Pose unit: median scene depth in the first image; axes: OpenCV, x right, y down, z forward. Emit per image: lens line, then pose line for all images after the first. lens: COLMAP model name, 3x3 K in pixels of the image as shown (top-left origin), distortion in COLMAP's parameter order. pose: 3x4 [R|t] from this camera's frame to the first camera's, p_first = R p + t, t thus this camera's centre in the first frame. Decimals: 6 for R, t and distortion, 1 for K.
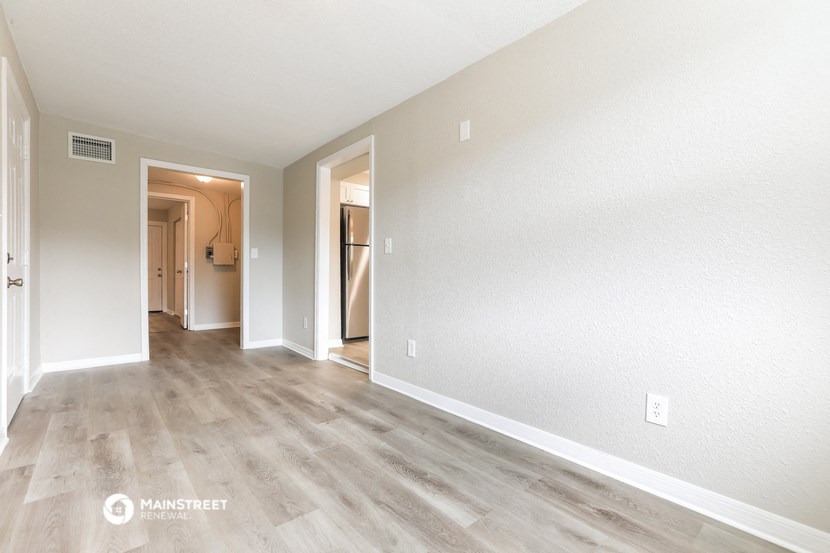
lens RADIAL K [[376.3, 0, 415.0], [0, 376.3, 276.5], [0, 0, 1]] dist [-0.047810, 0.021774]
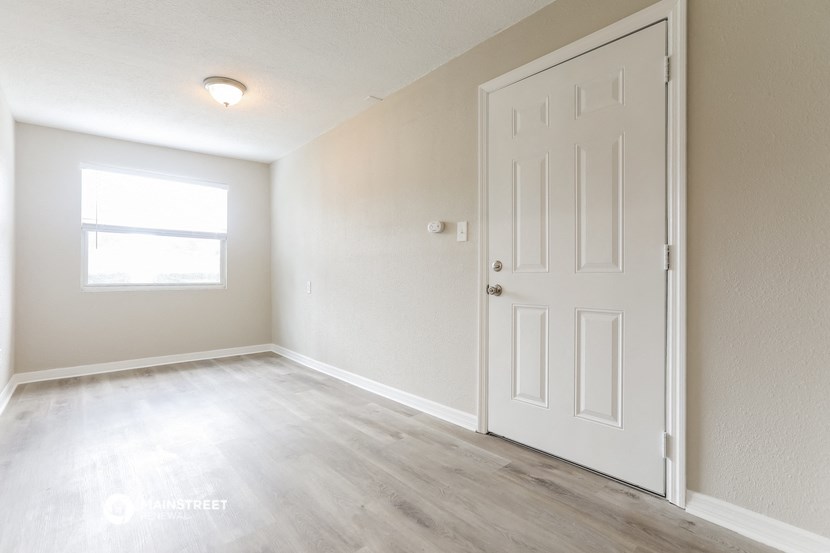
lens RADIAL K [[376.3, 0, 415.0], [0, 376.3, 276.5], [0, 0, 1]] dist [-0.047810, 0.021774]
pose [[-0.999741, -0.003691, -0.022475, -0.828835], [-0.003899, 0.999950, 0.009217, -0.030942], [0.022440, 0.009302, -0.999705, 1.949186]]
